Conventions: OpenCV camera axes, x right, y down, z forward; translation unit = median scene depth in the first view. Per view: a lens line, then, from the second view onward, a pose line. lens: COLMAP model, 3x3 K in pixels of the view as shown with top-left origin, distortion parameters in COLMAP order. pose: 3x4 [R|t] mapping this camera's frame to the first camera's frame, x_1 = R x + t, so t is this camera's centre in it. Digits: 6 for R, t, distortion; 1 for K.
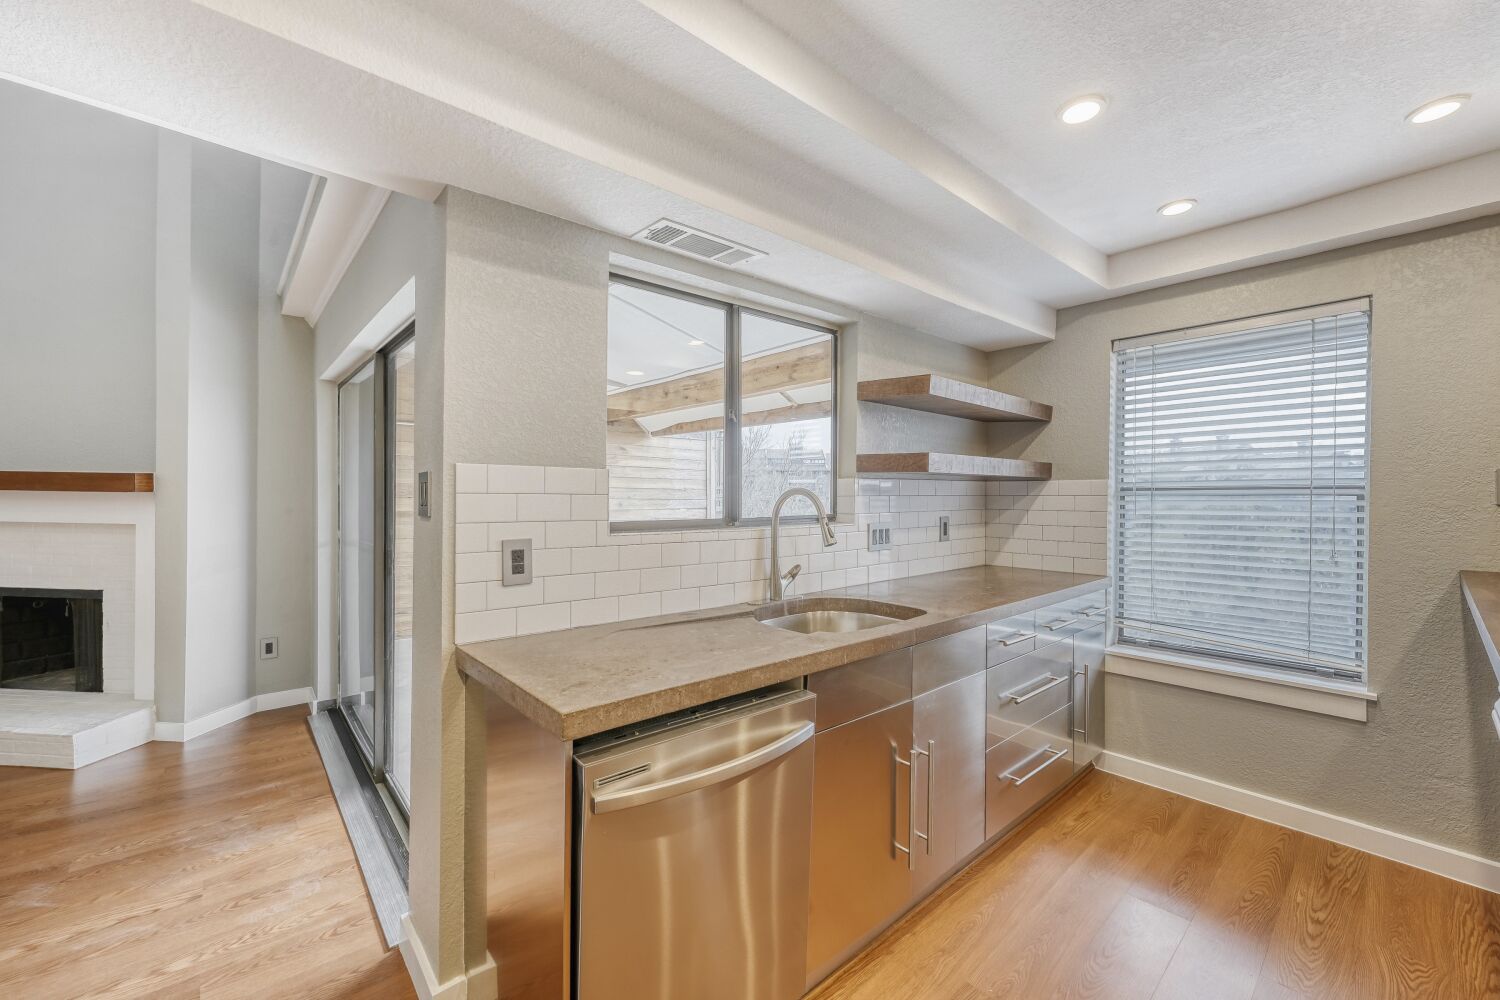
lens RADIAL K [[614.4, 0, 753.7], [0, 614.4, 499.0], [0, 0, 1]] dist [0.017868, 0.000498]
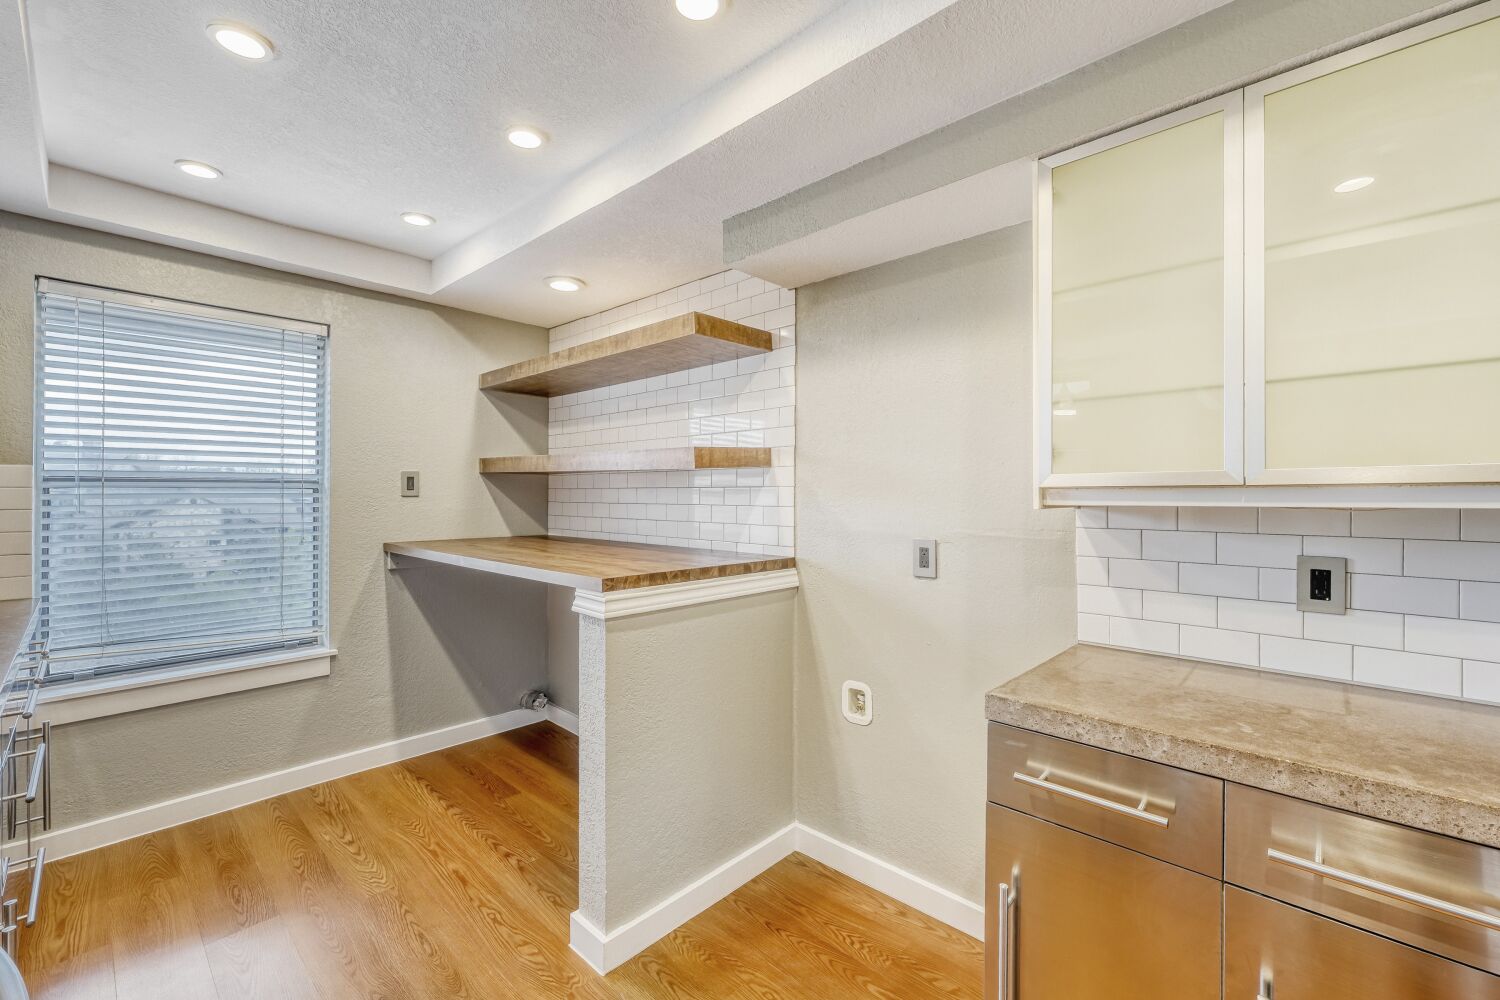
lens RADIAL K [[614.4, 0, 753.8], [0, 614.4, 495.8], [0, 0, 1]] dist [0.017868, 0.000498]
pose [[-0.068453, -0.005921, 0.997637, -0.279817], [0.003300, 0.999976, 0.006161, 0.003409], [-0.997649, 0.003714, -0.068432, 0.254128]]
